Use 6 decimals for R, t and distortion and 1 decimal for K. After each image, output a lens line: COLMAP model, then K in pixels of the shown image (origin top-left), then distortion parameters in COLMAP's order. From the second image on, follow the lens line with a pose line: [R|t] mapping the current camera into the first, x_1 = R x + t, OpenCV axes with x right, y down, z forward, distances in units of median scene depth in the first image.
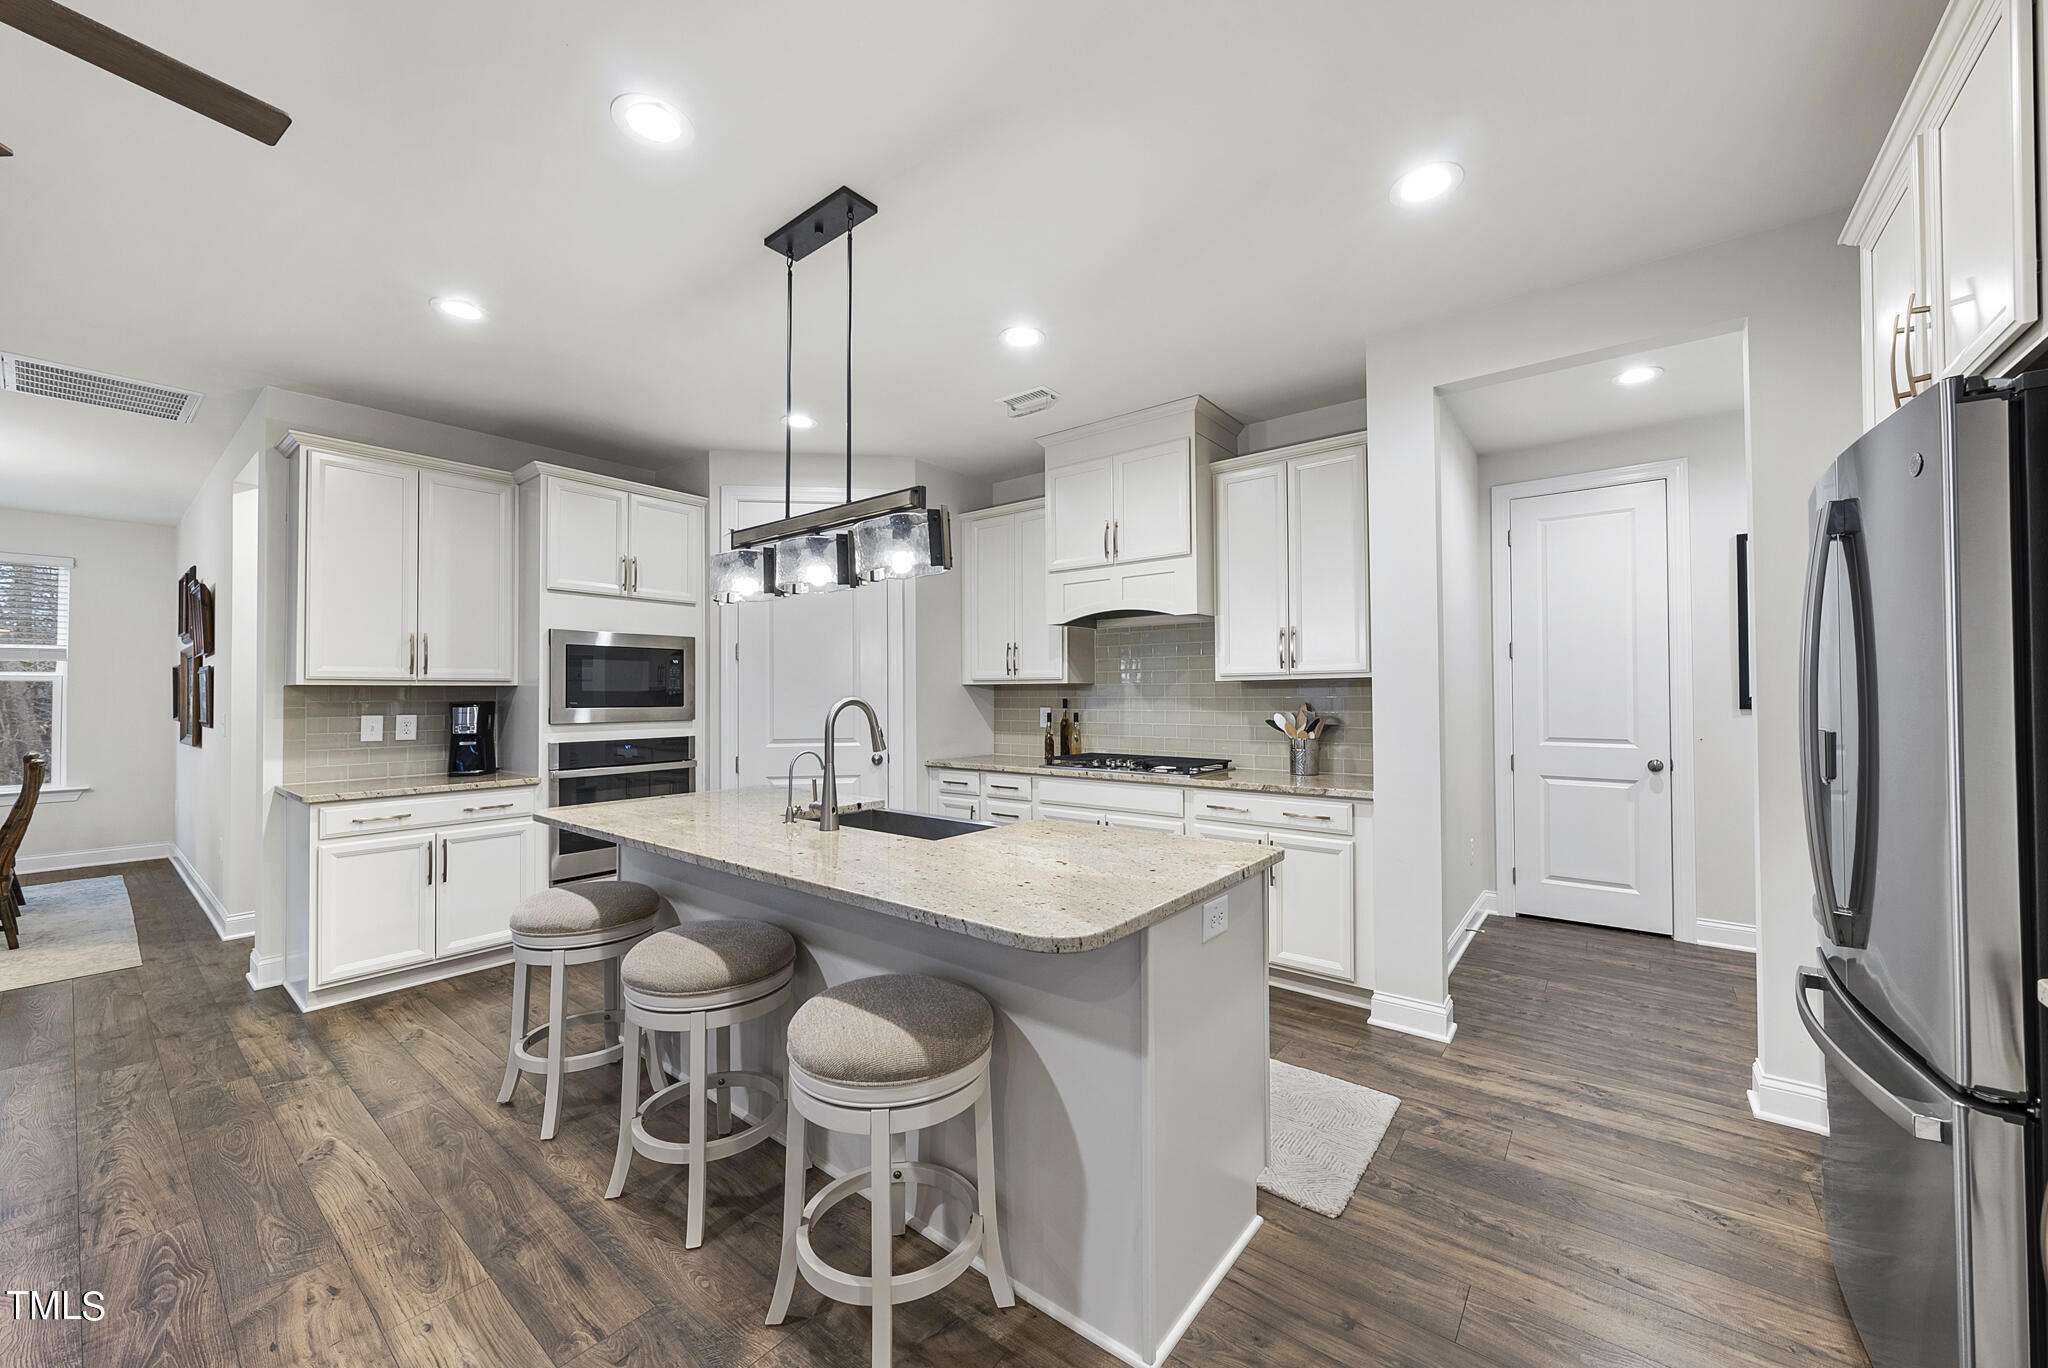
lens RADIAL K [[766.0, 0, 1030.4], [0, 766.0, 687.4], [0, 0, 1]] dist [-0.001705, 0.000506]
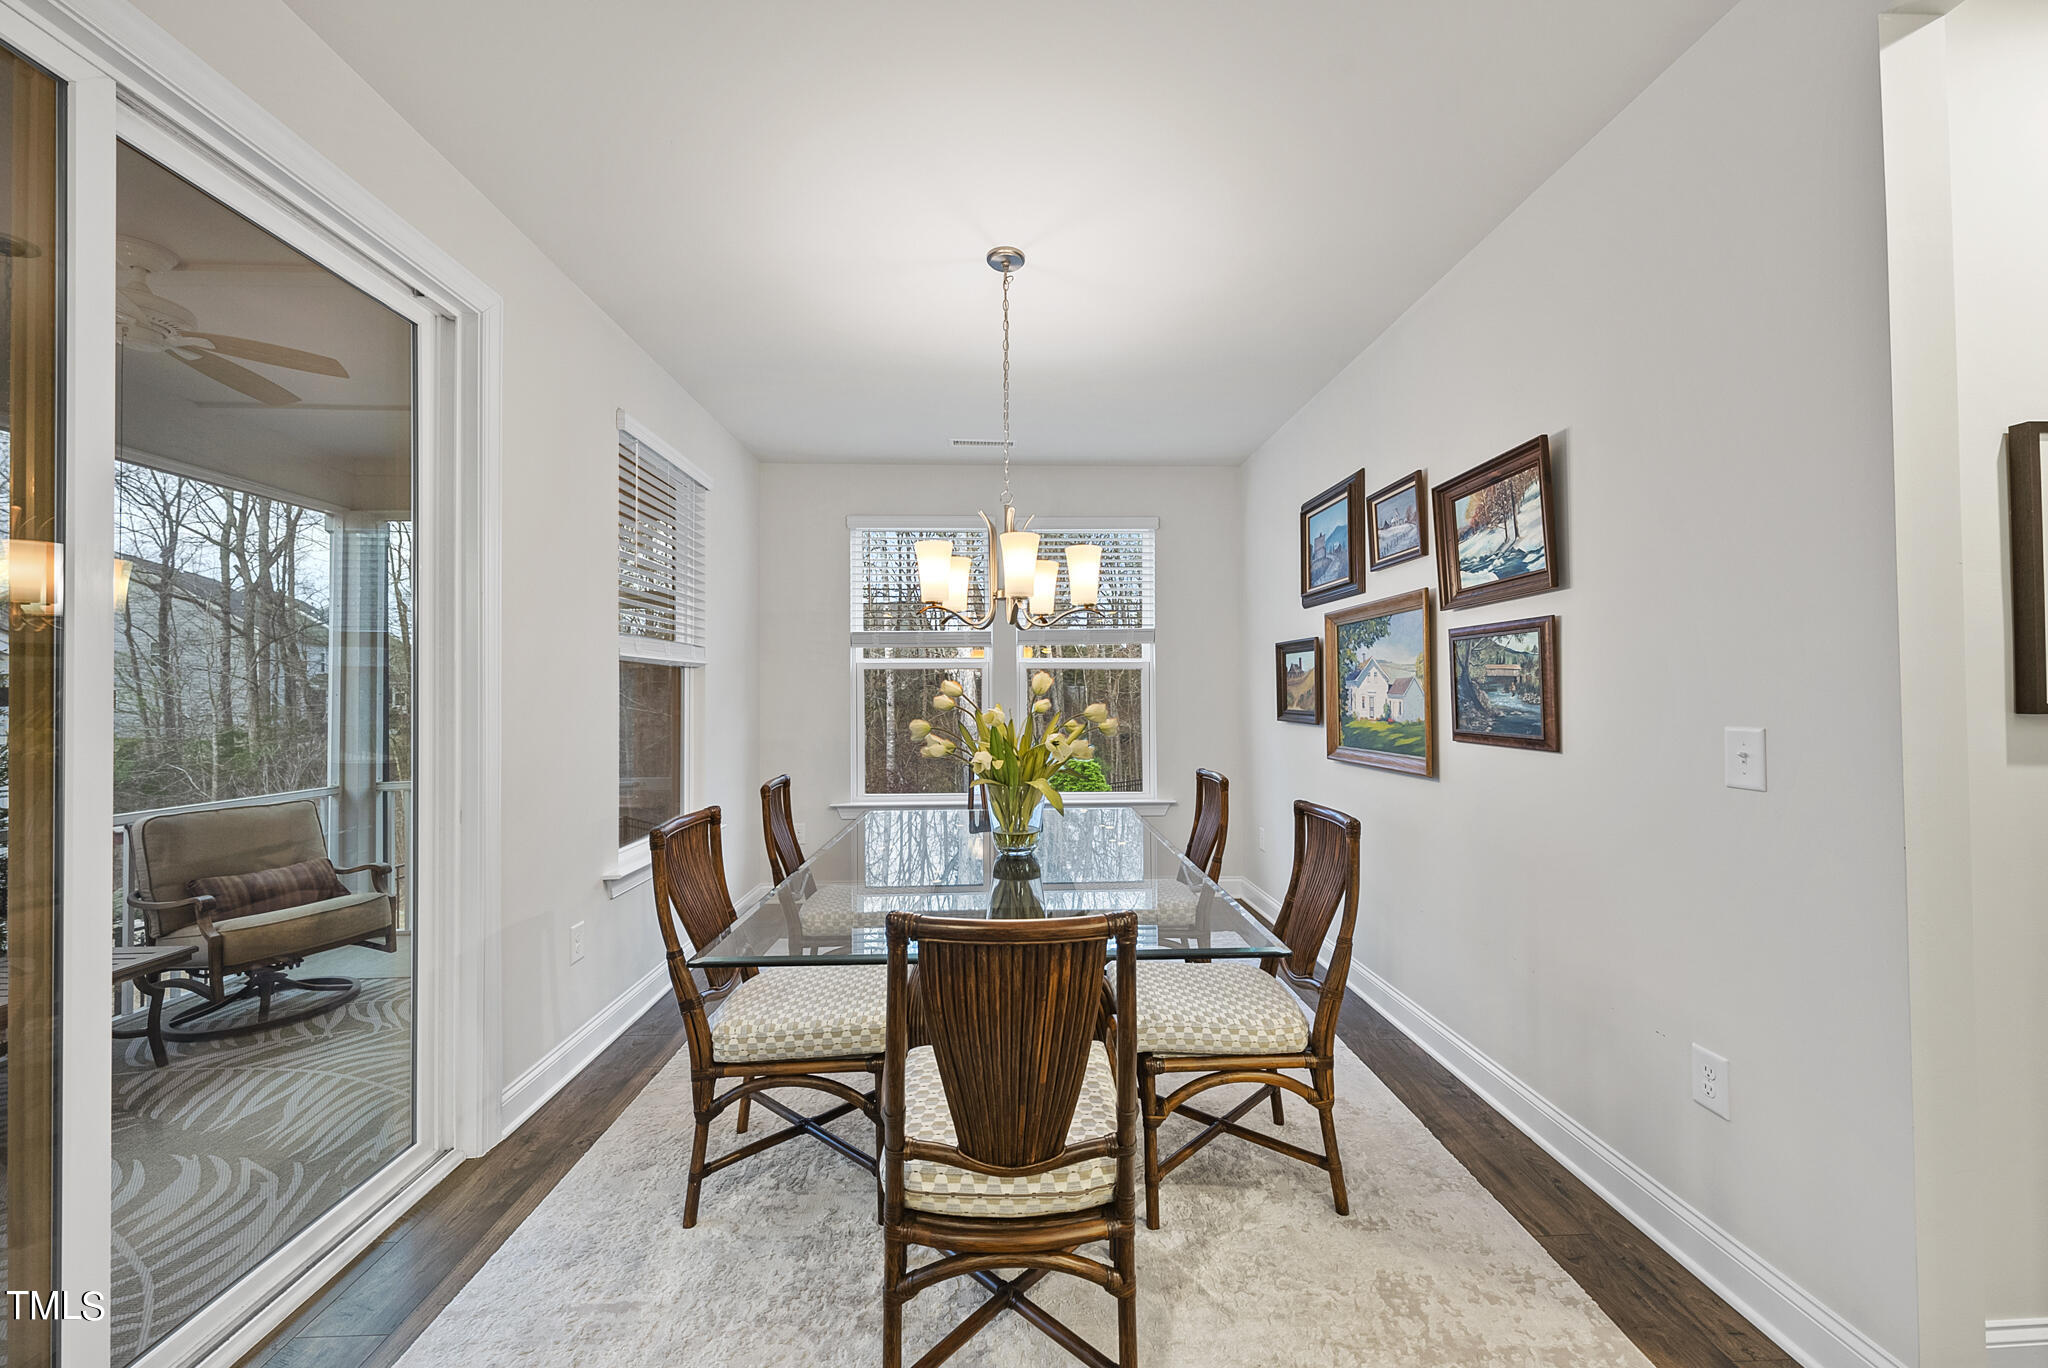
lens RADIAL K [[766.0, 0, 1024.1], [0, 766.0, 679.9], [0, 0, 1]] dist [-0.001705, 0.000506]
pose [[0.639506, -0.011317, -0.768703, -1.105421], [0.009927, 0.999930, -0.006463, 0.014223], [0.768722, -0.003498, 0.639574, 0.556613]]
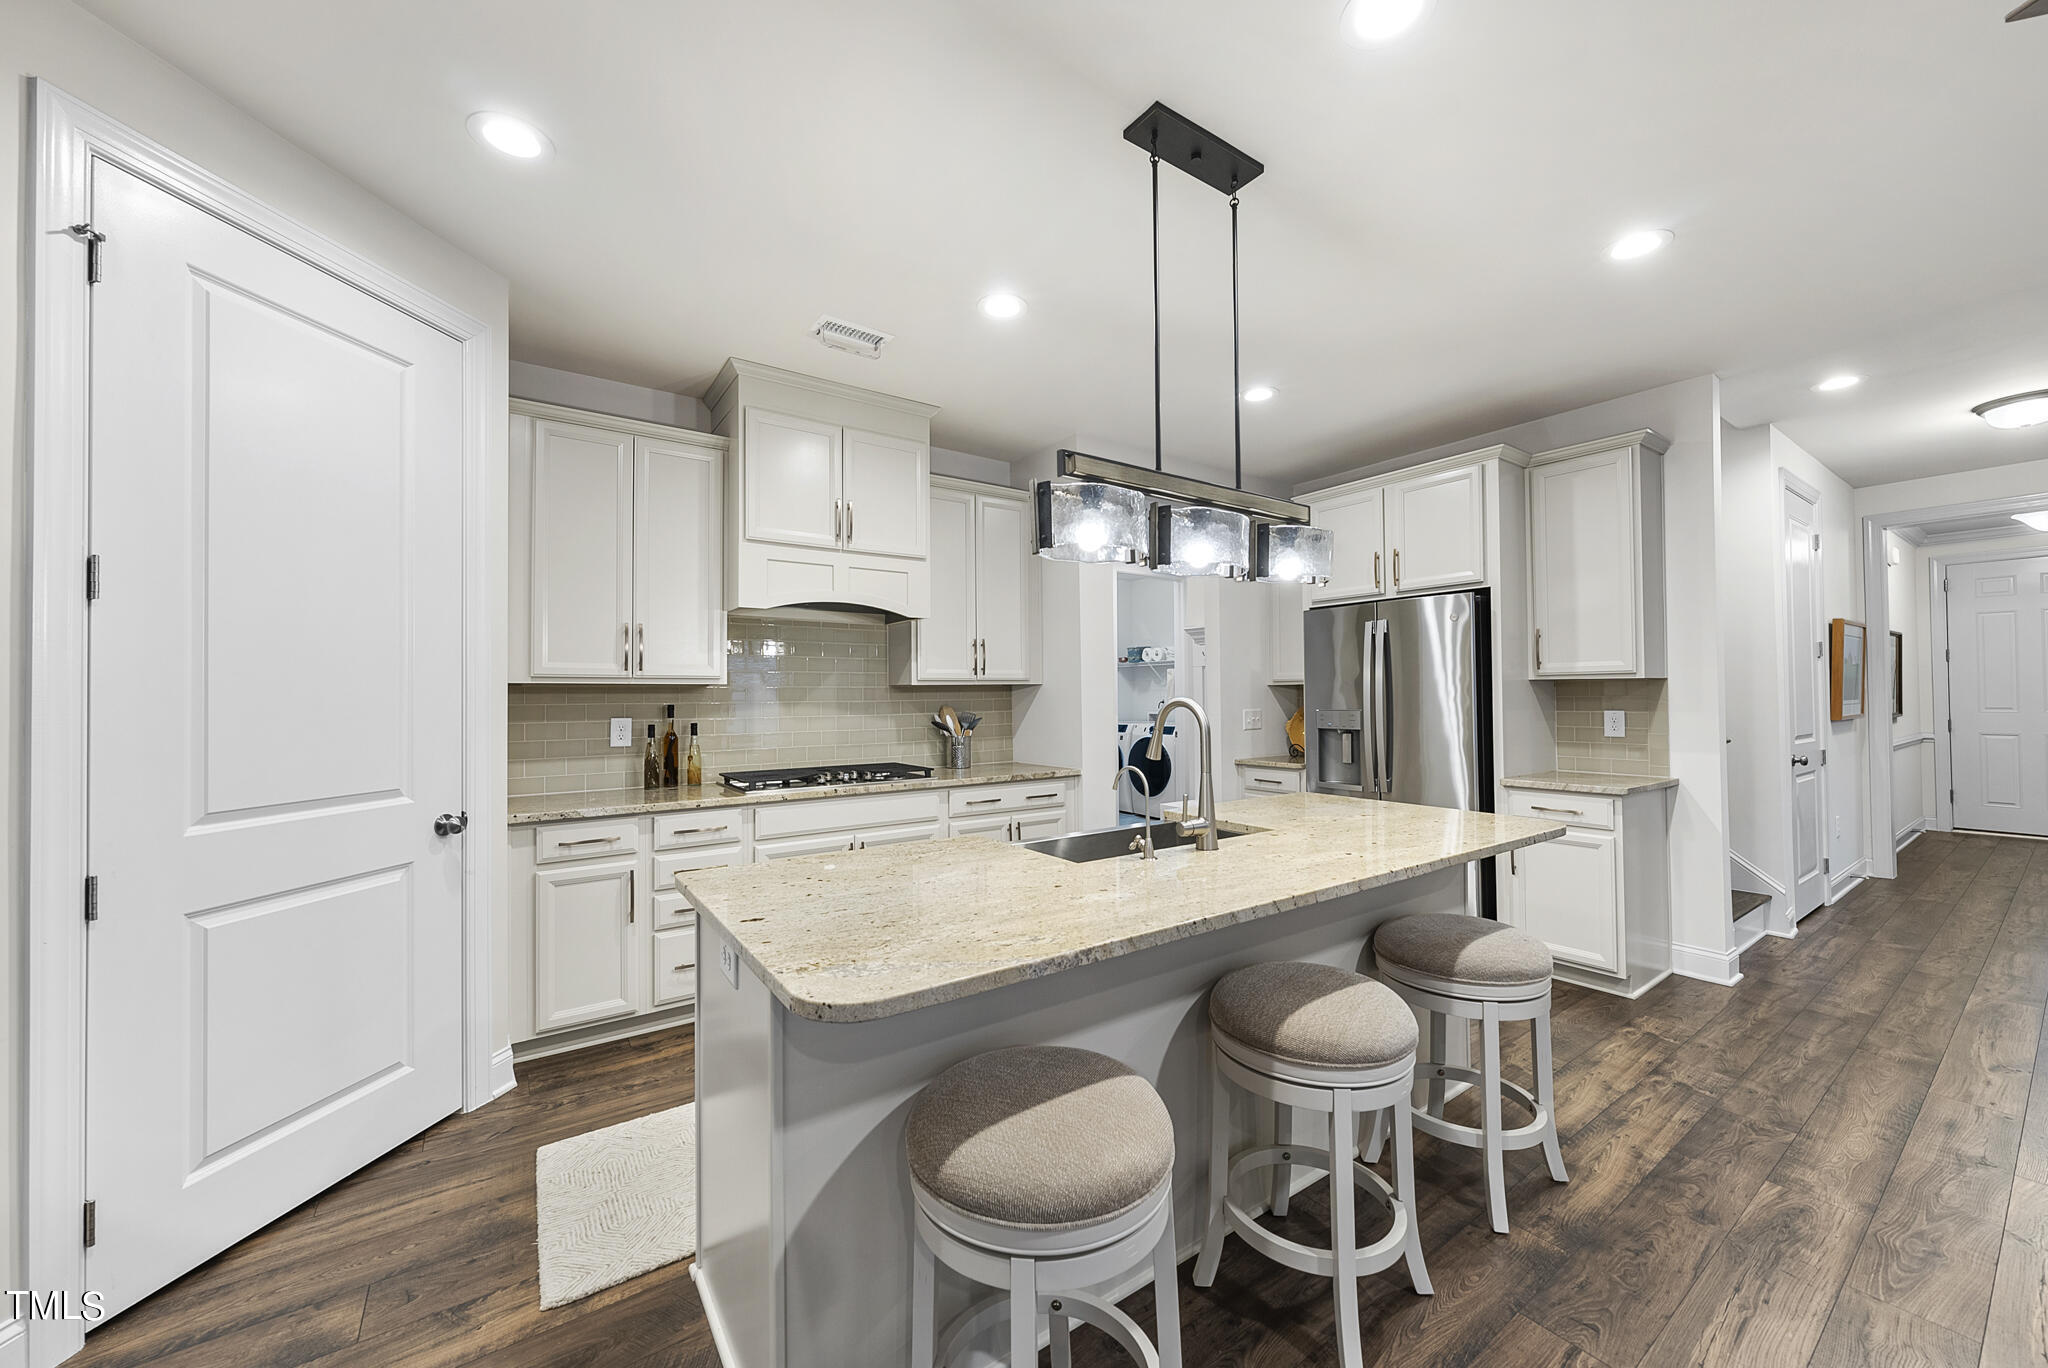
lens RADIAL K [[766.0, 0, 1031.2], [0, 766.0, 690.5], [0, 0, 1]] dist [-0.001705, 0.000506]
pose [[0.278849, 0.009902, 0.960284, -0.706394], [-0.003464, 0.999951, -0.009306, 0.008183], [-0.960329, -0.000732, 0.278869, 0.573867]]
